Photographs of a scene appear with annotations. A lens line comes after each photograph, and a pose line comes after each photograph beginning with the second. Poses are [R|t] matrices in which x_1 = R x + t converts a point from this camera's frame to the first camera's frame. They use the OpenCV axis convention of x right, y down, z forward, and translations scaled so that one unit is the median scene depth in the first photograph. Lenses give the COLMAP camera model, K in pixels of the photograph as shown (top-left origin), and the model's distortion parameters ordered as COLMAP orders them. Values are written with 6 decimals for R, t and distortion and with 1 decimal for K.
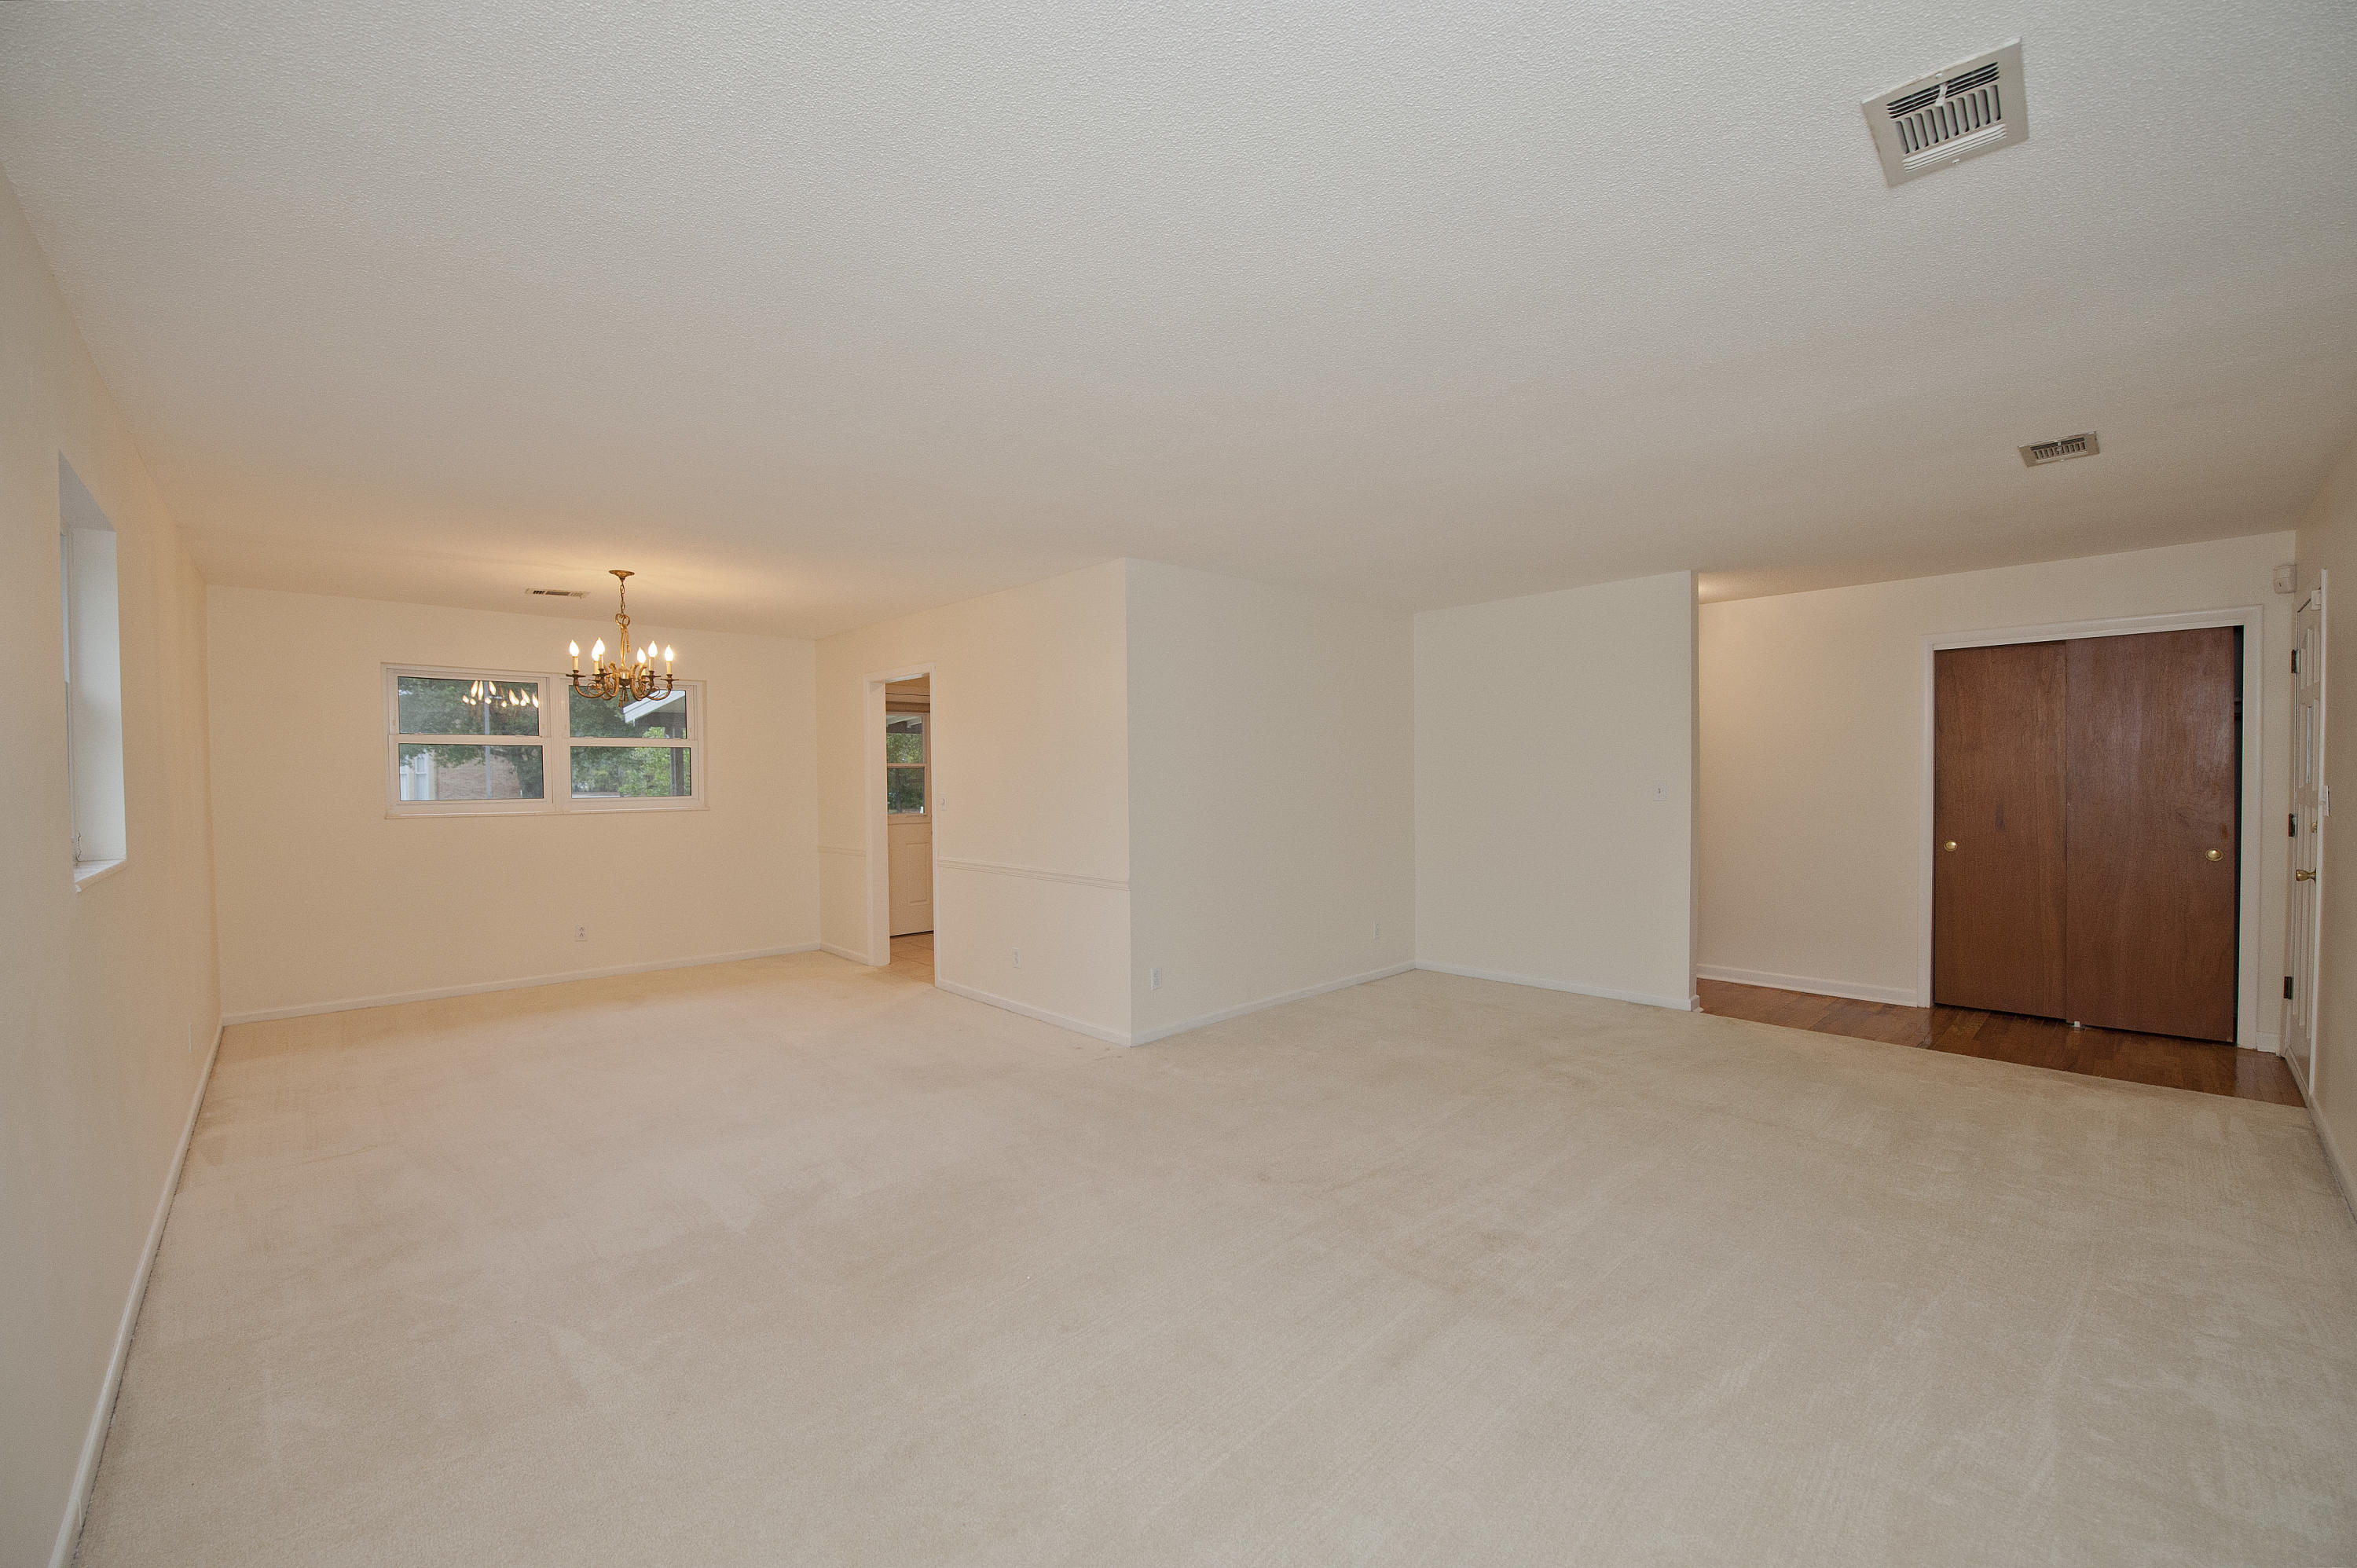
lens RADIAL K [[962.6, 0, 1184.6], [0, 962.6, 794.7], [0, 0, 1]] dist [-0.000312, -0.007028]
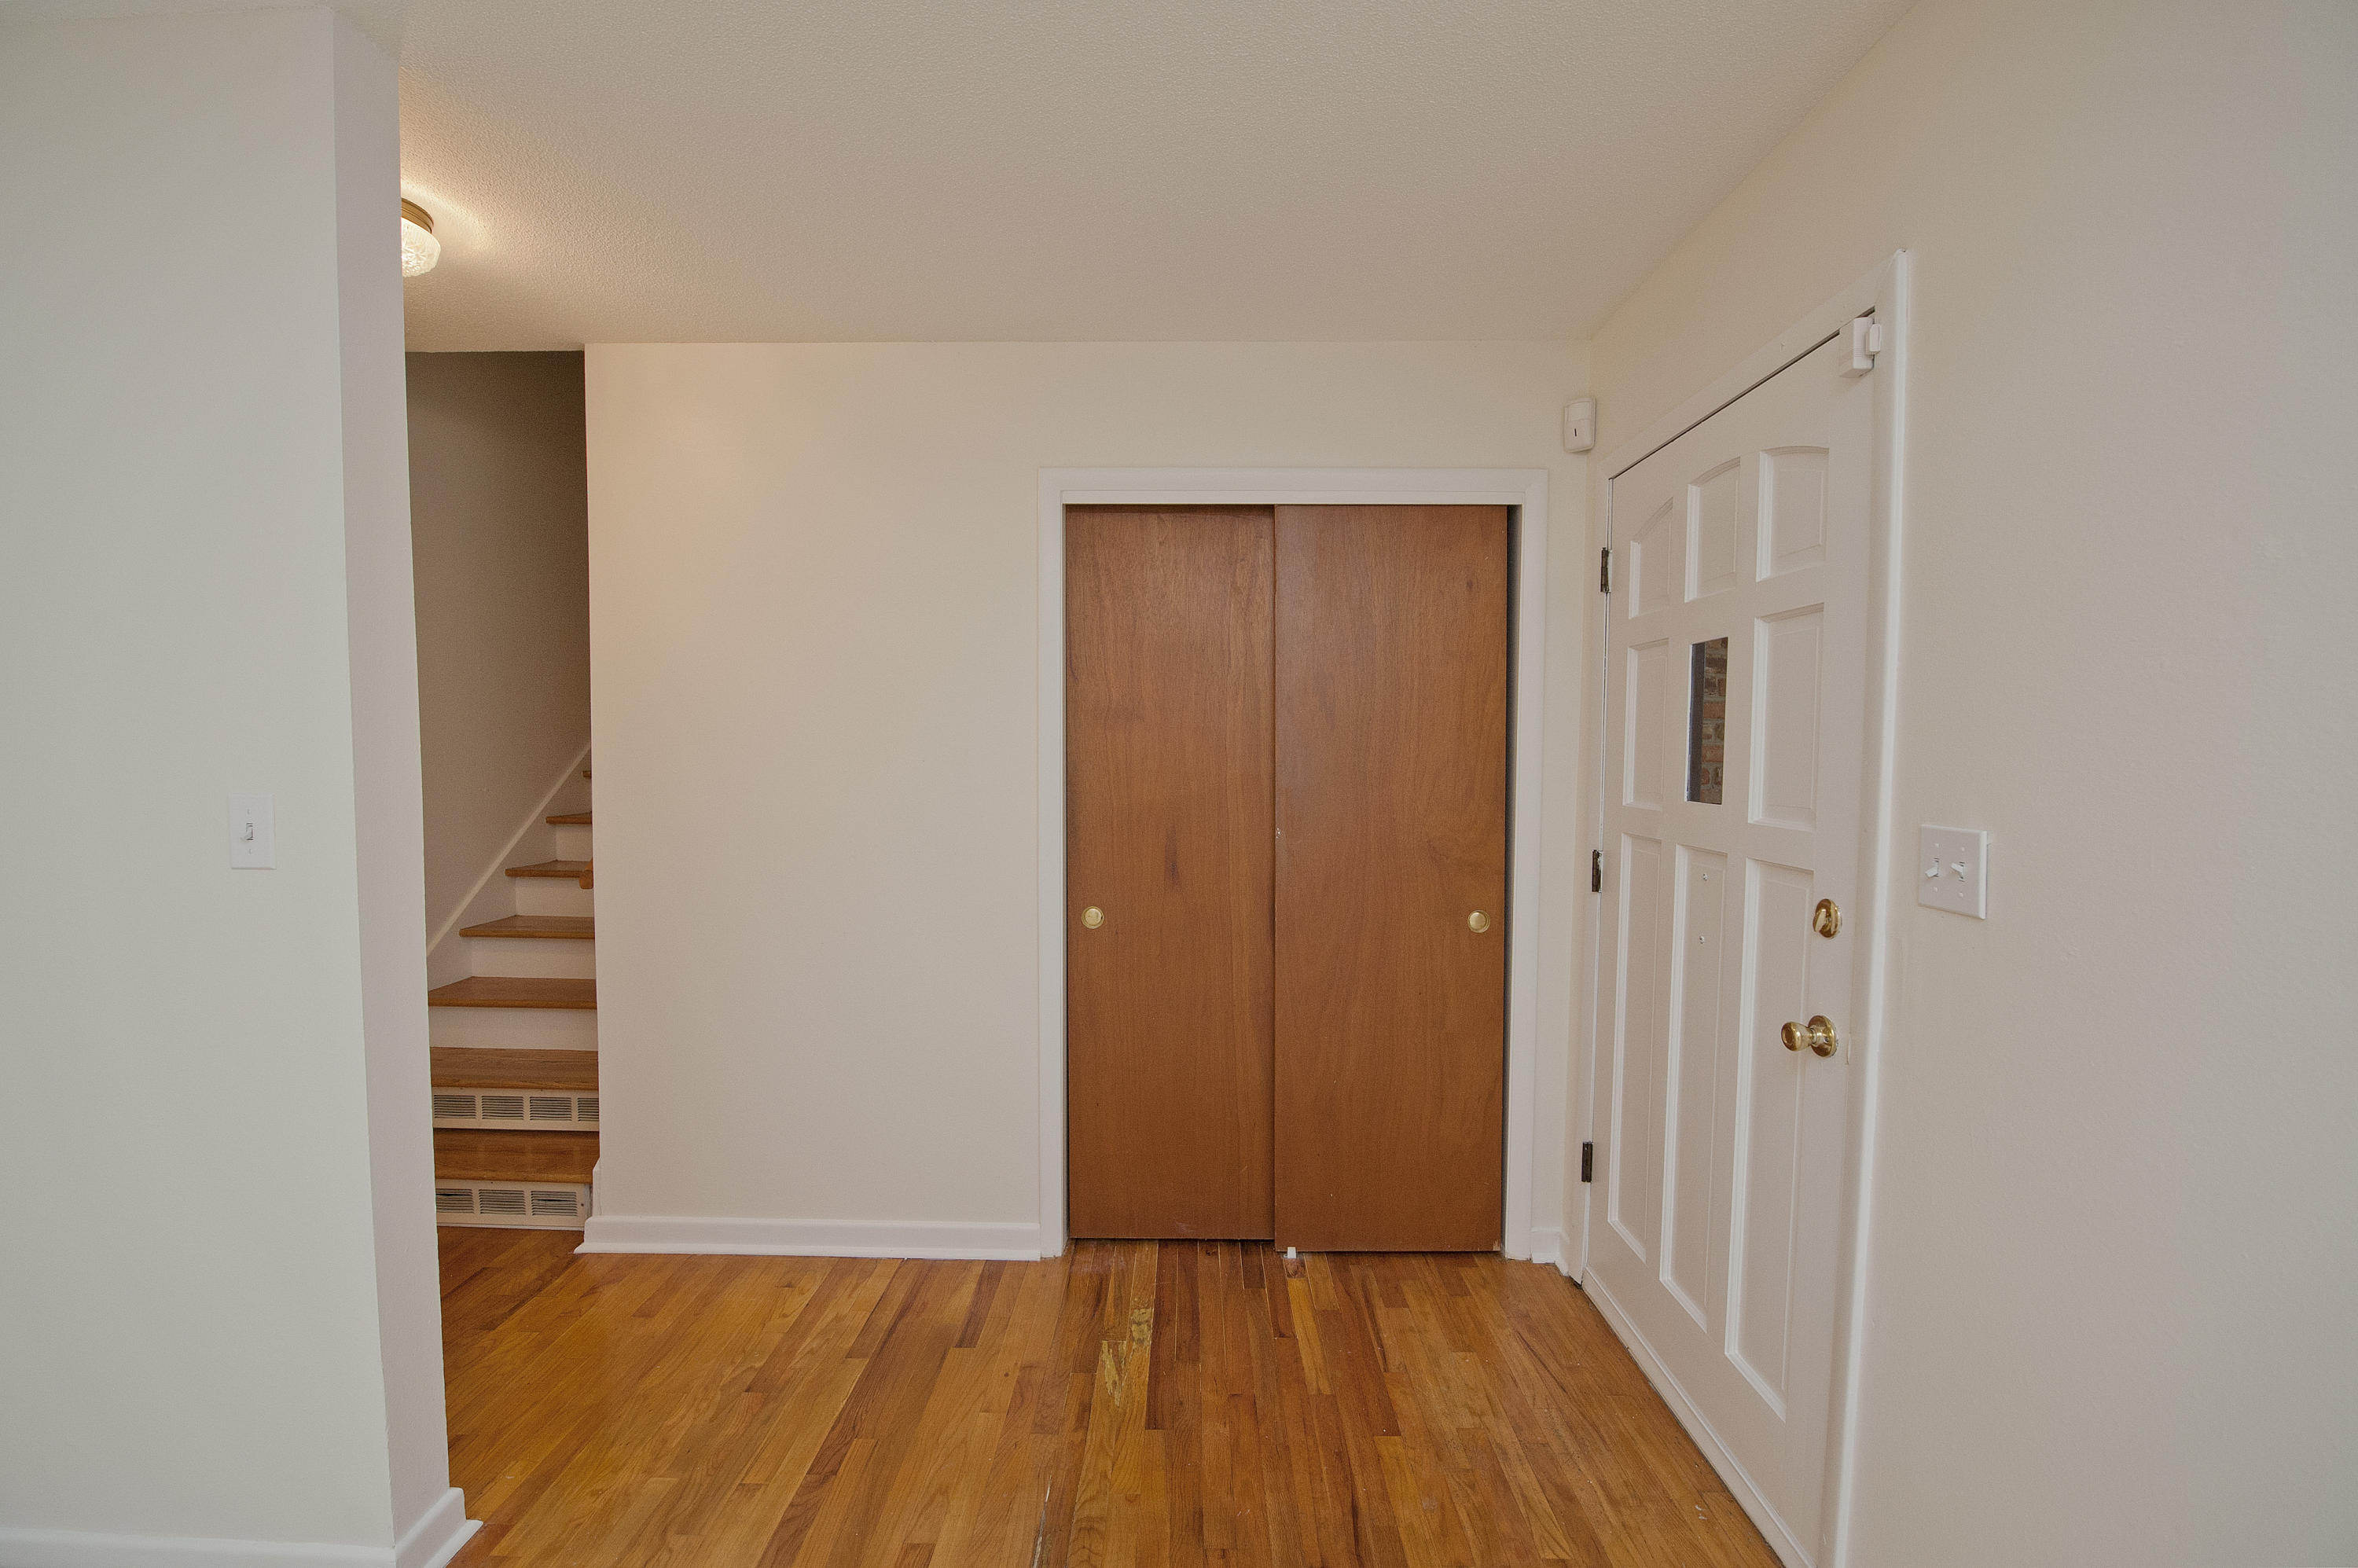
lens RADIAL K [[963.0, 0, 1185.1], [0, 963.0, 794.7], [0, 0, 1]] dist [-0.000312, -0.007028]
pose [[0.708072, -0.024041, 0.705731, 0.525687], [0.002469, 0.999498, 0.031572, -0.025786], [-0.706136, -0.020613, 0.707776, 0.670899]]
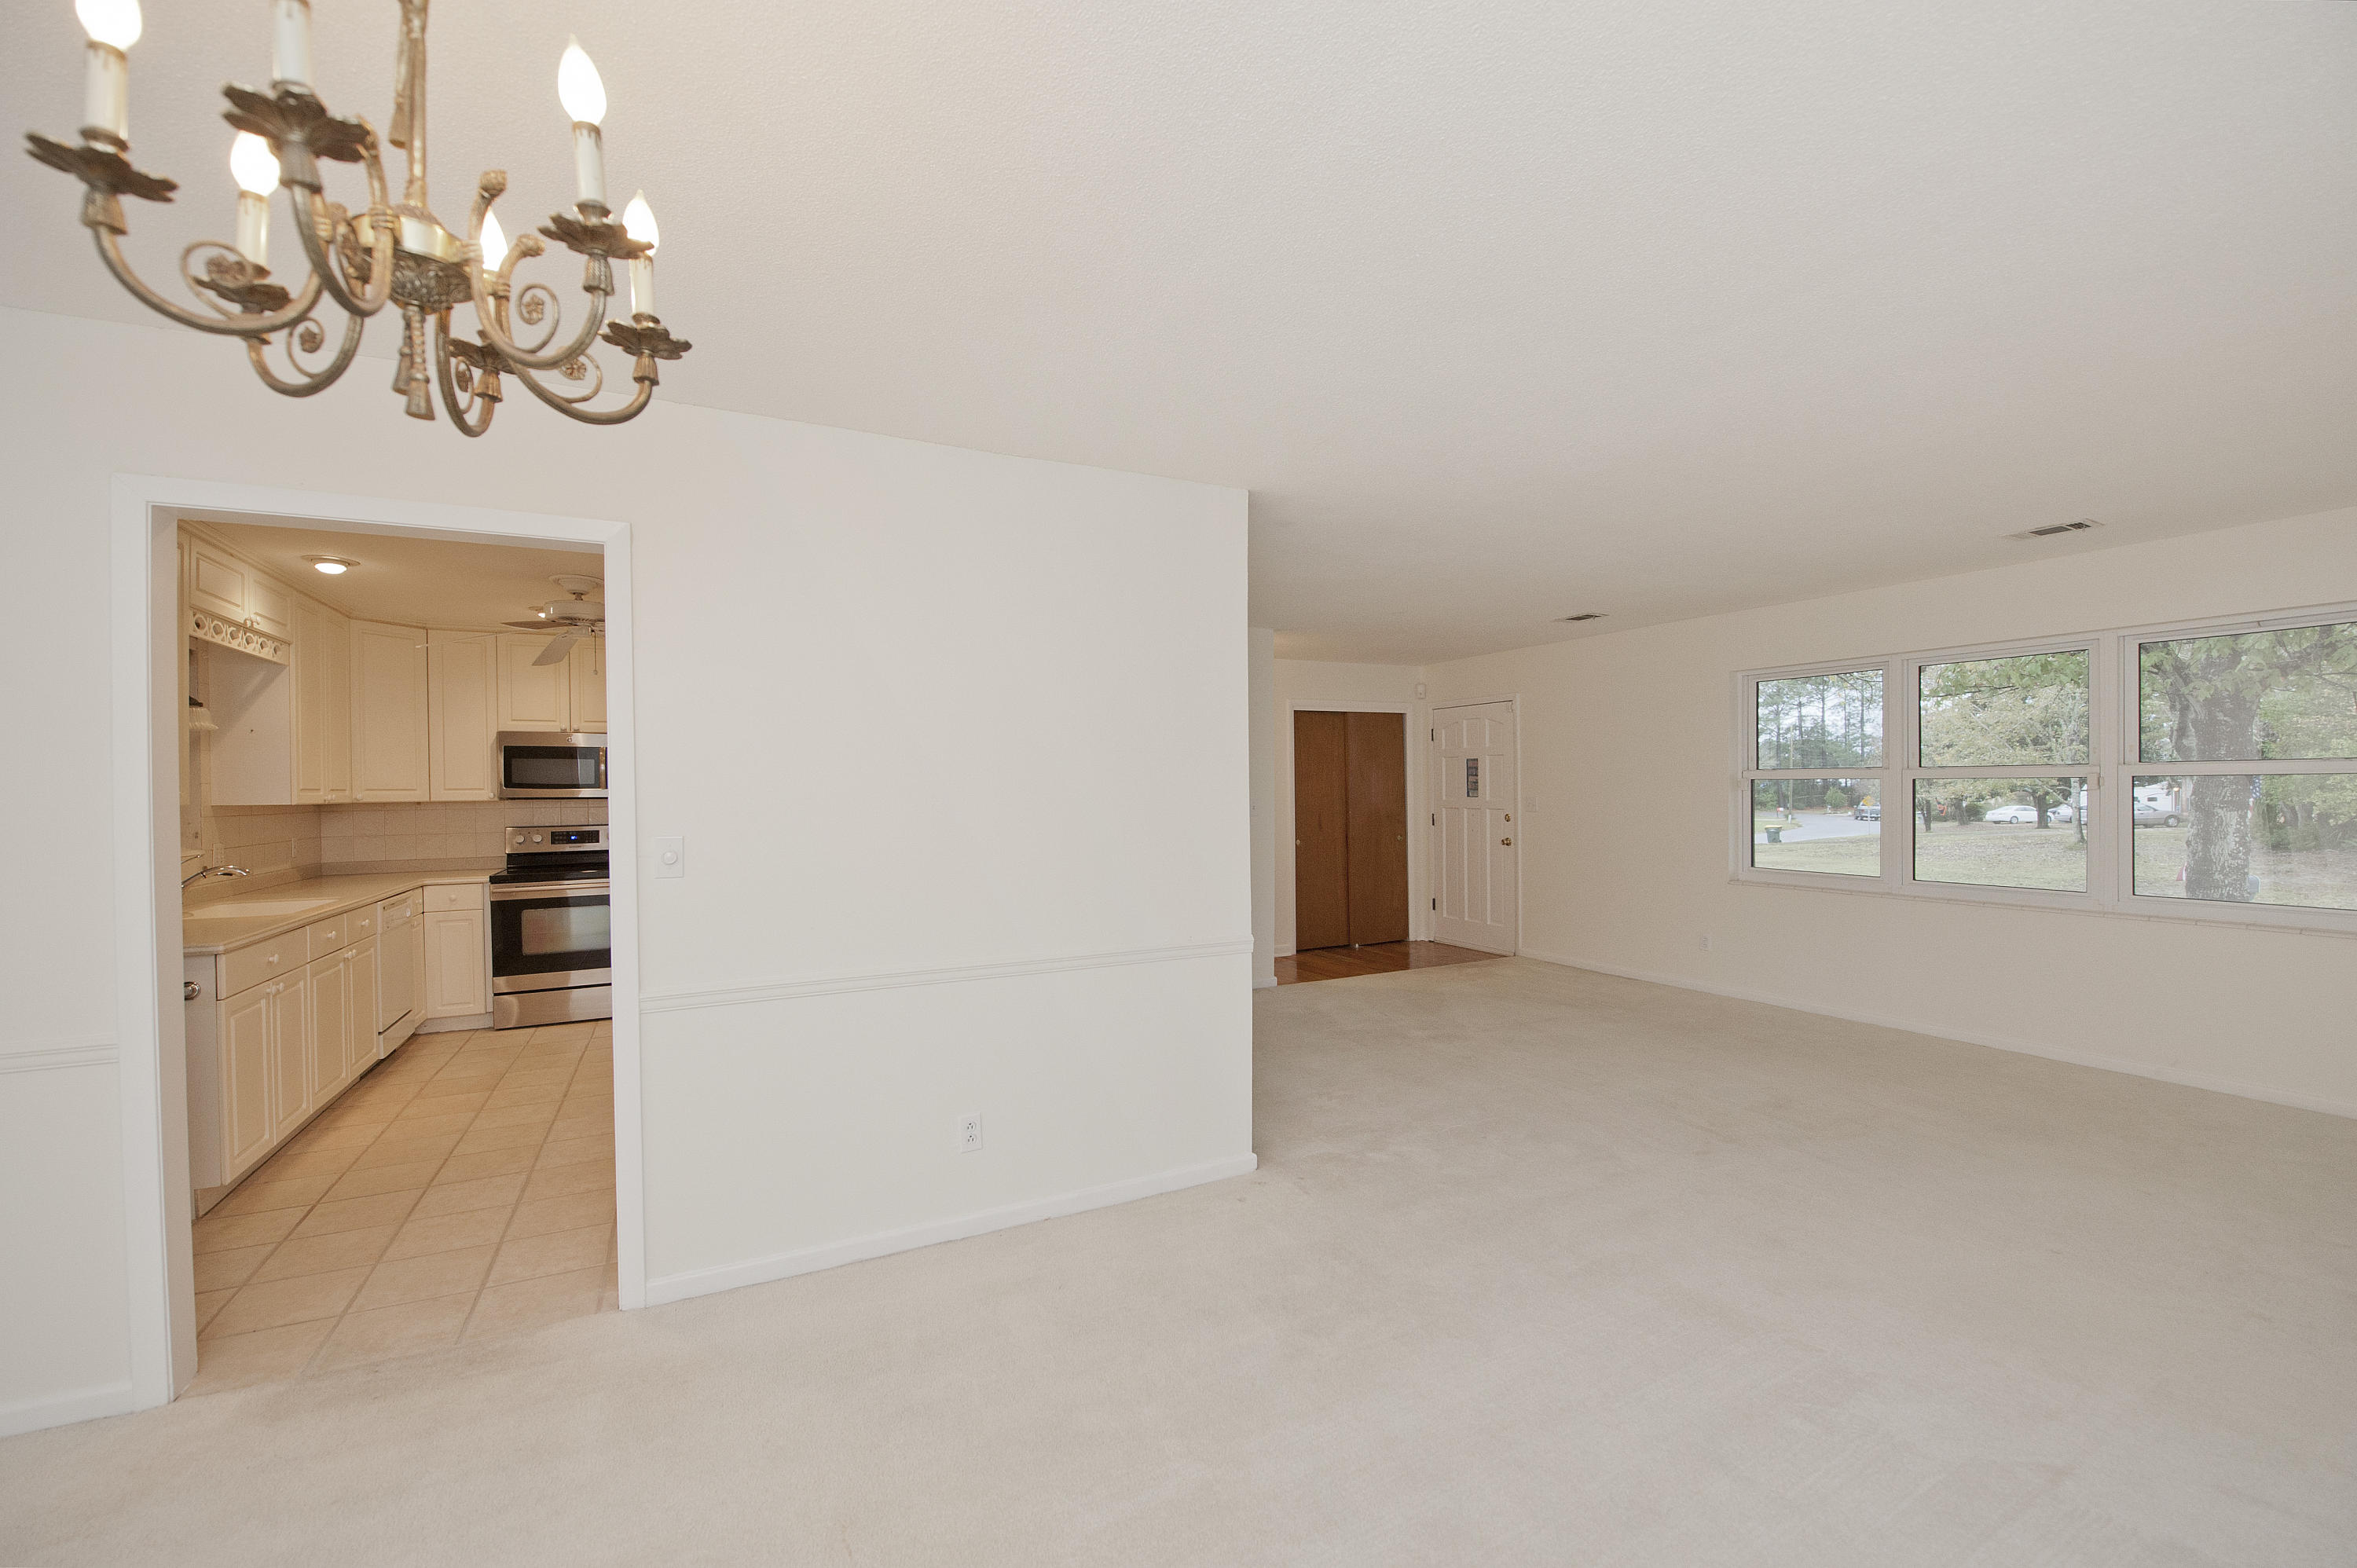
lens RADIAL K [[962.6, 0, 1184.6], [0, 962.6, 794.7], [0, 0, 1]] dist [-0.000312, -0.007028]
pose [[0.296909, 0.001382, 0.954905, -0.733443], [0.030760, 0.999466, -0.011011, -0.010362], [-0.954410, 0.032642, 0.296708, 0.780045]]
